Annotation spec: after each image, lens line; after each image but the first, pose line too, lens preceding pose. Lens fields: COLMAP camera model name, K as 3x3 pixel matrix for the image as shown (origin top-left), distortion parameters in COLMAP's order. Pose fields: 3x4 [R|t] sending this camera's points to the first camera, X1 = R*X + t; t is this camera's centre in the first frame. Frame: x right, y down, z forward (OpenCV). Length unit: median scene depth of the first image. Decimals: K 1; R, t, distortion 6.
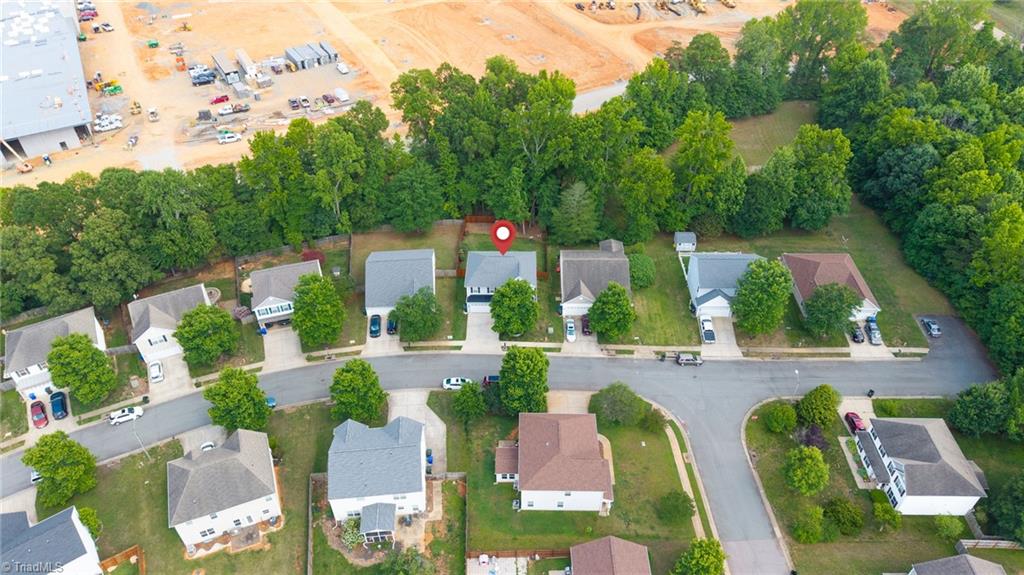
lens RADIAL K [[679.9, 0, 513.9], [0, 679.9, 292.0], [0, 0, 1]] dist [0.026765, -0.037266]
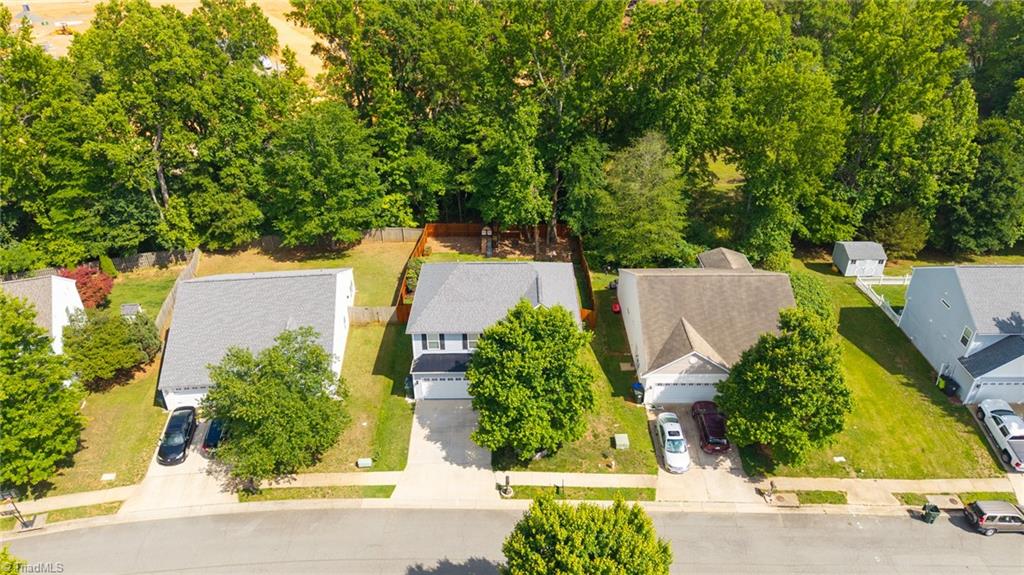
lens RADIAL K [[679.9, 0, 516.4], [0, 679.9, 292.5], [0, 0, 1]] dist [0.026765, -0.037266]
pose [[0.999792, -0.006091, 0.019474, -0.014258], [0.009122, 0.987147, -0.159555, 0.033086], [-0.018252, 0.159700, 0.986997, 0.586536]]
